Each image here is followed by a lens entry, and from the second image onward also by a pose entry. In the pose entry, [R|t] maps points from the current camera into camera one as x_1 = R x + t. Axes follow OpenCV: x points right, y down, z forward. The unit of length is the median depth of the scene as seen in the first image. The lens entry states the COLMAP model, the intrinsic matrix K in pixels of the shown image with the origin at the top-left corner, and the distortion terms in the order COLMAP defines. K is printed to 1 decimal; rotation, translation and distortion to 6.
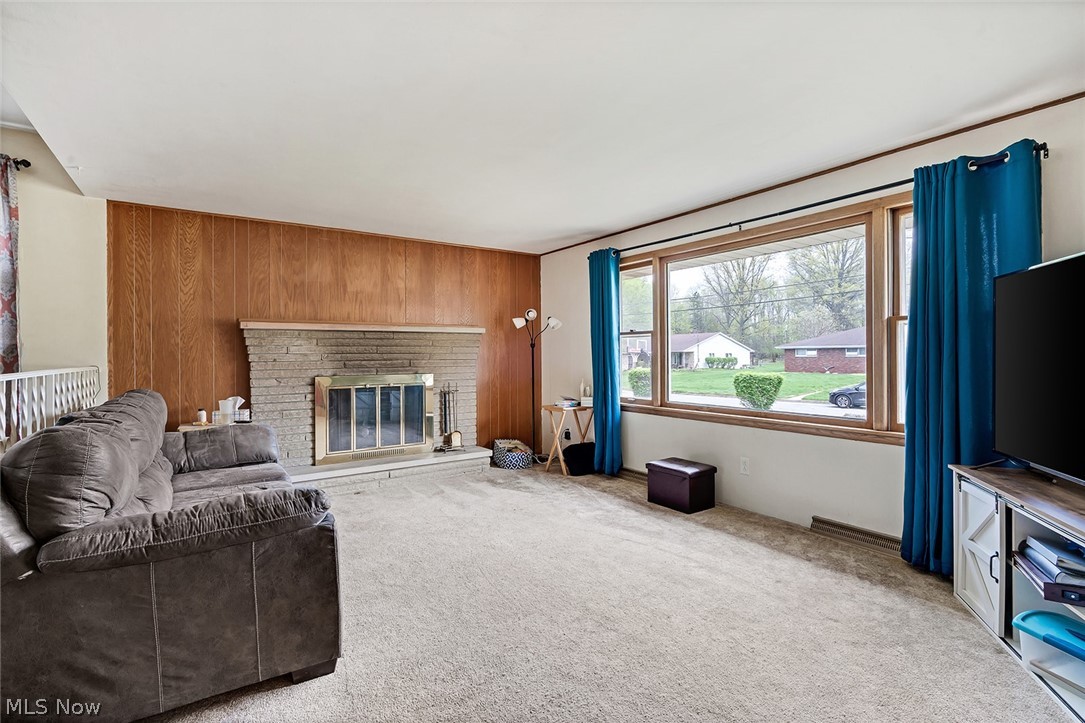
lens RADIAL K [[496.6, 0, 536.6], [0, 496.6, 355.0], [0, 0, 1]] dist [-0.004392, -0.000121]
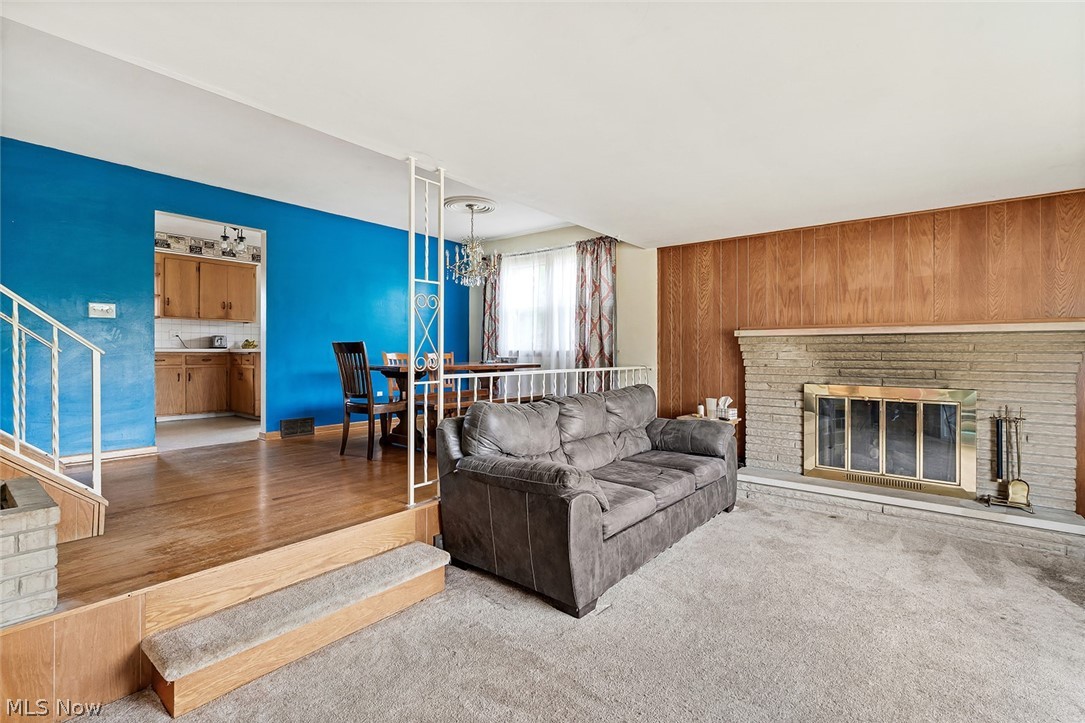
lens RADIAL K [[494.8, 0, 540.2], [0, 494.8, 353.4], [0, 0, 1]] dist [-0.005163, -0.000046]
pose [[0.294977, 0.009846, -0.955454, 0.321430], [-0.006106, 0.999946, 0.008420, -0.020031], [0.955485, 0.003350, 0.295021, 0.224636]]
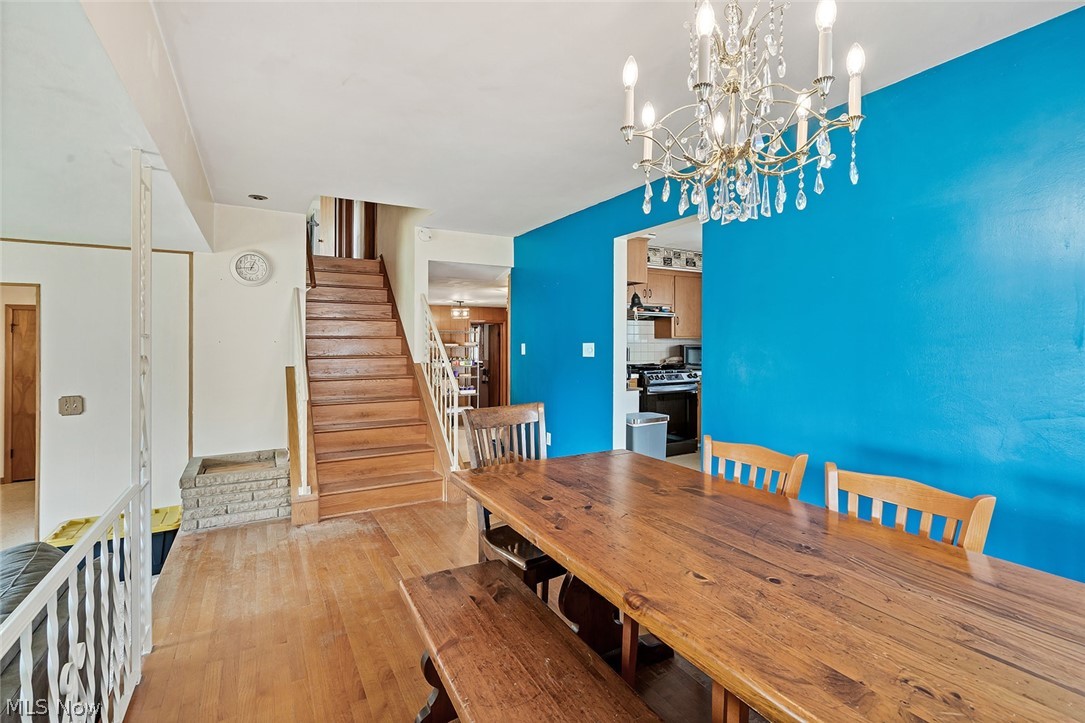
lens RADIAL K [[501.9, 0, 541.5], [0, 501.9, 339.5], [0, 0, 1]] dist [-0.001954, -0.000194]
pose [[-0.996567, 0.007616, 0.082437, -0.757001], [0.007479, 0.999970, -0.001969, -0.104566], [-0.082450, -0.001346, -0.996594, 0.695139]]
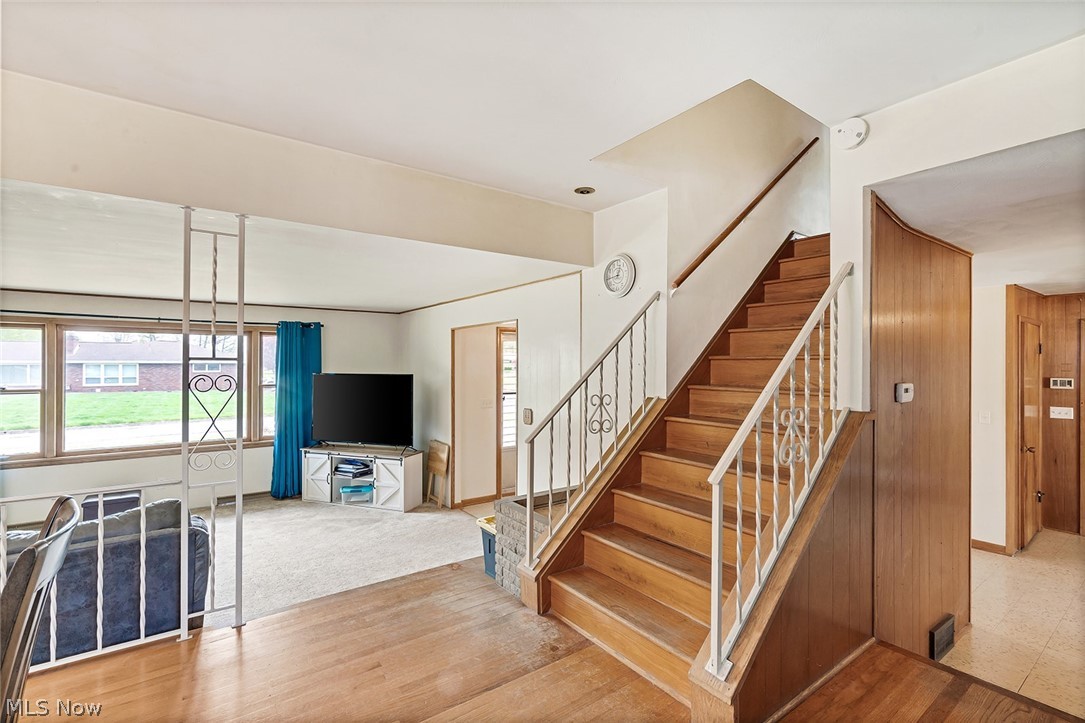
lens RADIAL K [[488.9, 0, 538.8], [0, 488.9, 362.5], [0, 0, 1]] dist [0.000303, 0.000226]
pose [[-0.028790, 0.009595, 0.999539, -0.900748], [-0.000474, 0.999954, -0.009612, -0.101642], [-0.999585, -0.000750, -0.028784, -0.062376]]
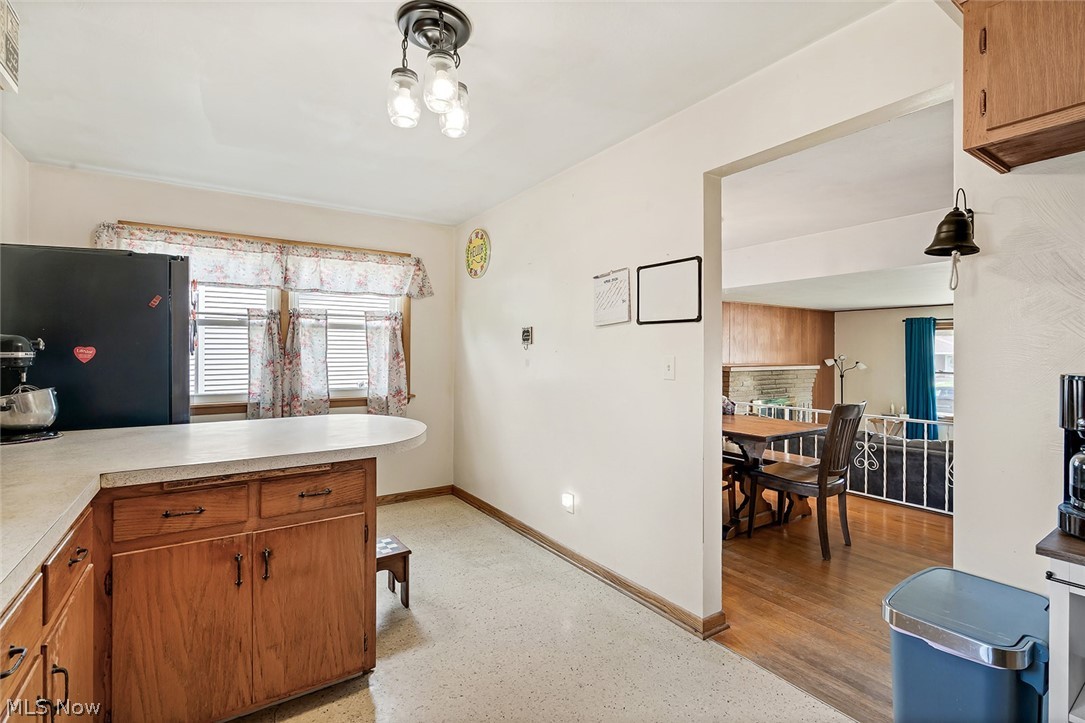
lens RADIAL K [[494.4, 0, 539.7], [0, 494.4, 349.9], [0, 0, 1]] dist [-0.001278, -0.000033]
pose [[0.999906, 0.011670, -0.007181, -1.106470], [-0.011713, 0.999913, -0.006010, -0.097705], [0.007110, 0.006094, 0.999956, -0.554423]]
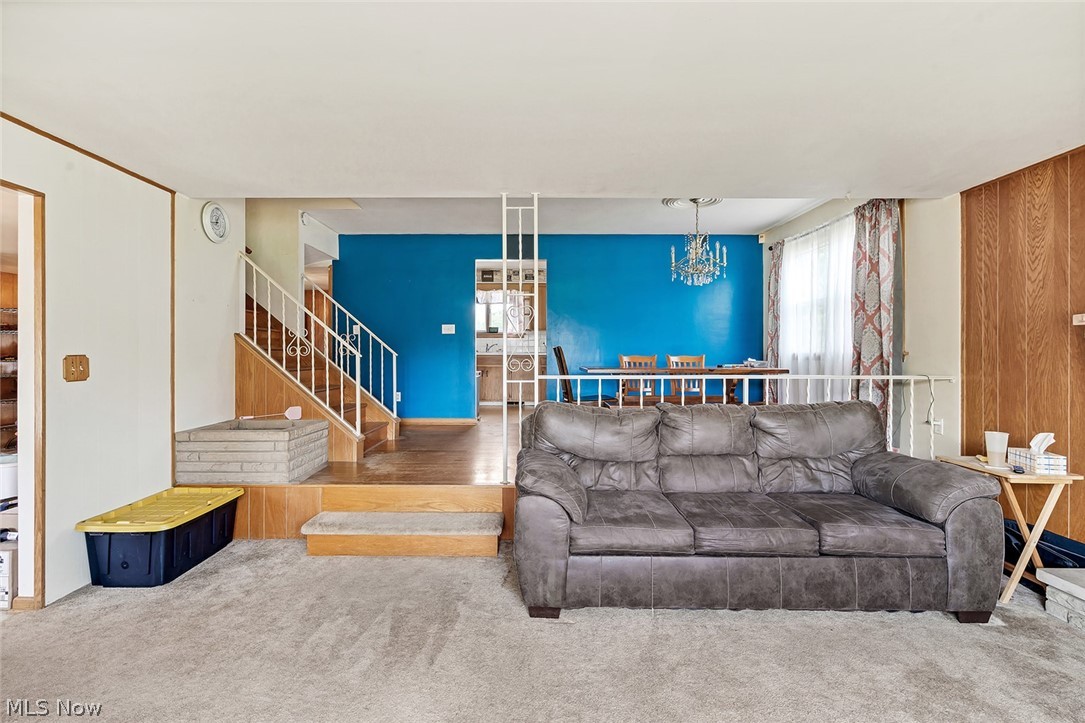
lens RADIAL K [[495.9, 0, 531.1], [0, 495.9, 357.0], [0, 0, 1]] dist [-0.001401, 0.000284]
pose [[-0.564122, 0.010685, -0.825622, 0.273822], [0.002786, 0.999935, 0.011037, -0.021167], [0.825687, 0.003926, -0.564115, 0.727102]]
